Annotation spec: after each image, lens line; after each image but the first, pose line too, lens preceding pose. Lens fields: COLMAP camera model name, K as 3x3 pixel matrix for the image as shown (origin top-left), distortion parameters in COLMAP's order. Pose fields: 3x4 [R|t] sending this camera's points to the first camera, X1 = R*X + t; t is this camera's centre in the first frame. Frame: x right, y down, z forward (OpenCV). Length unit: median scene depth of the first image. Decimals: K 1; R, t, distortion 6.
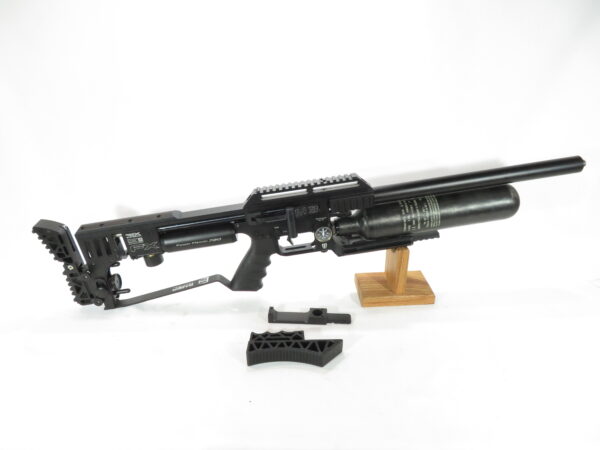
lens RADIAL K [[443.3, 0, 300.0], [0, 443.3, 225.0], [0, 0, 1]] dist [-0.003770, -0.003243]
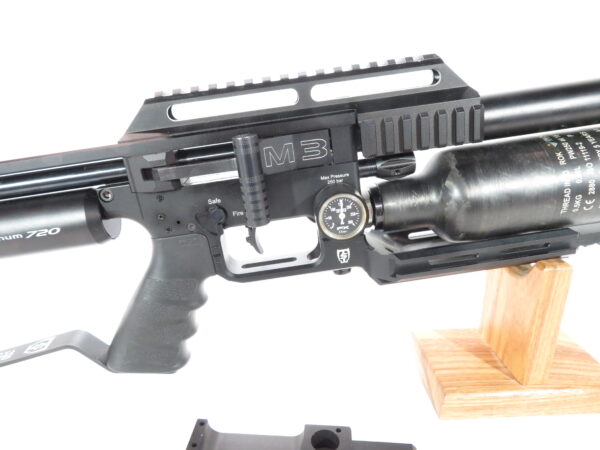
lens RADIAL K [[443.3, 0, 300.0], [0, 443.3, 225.0], [0, 0, 1]] dist [-0.003770, -0.003243]
pose [[0.999906, 0.006991, -0.011827, 0.022374], [-0.008283, 0.993560, -0.113000, 0.064729], [0.010961, 0.113087, 0.993525, 0.624271]]
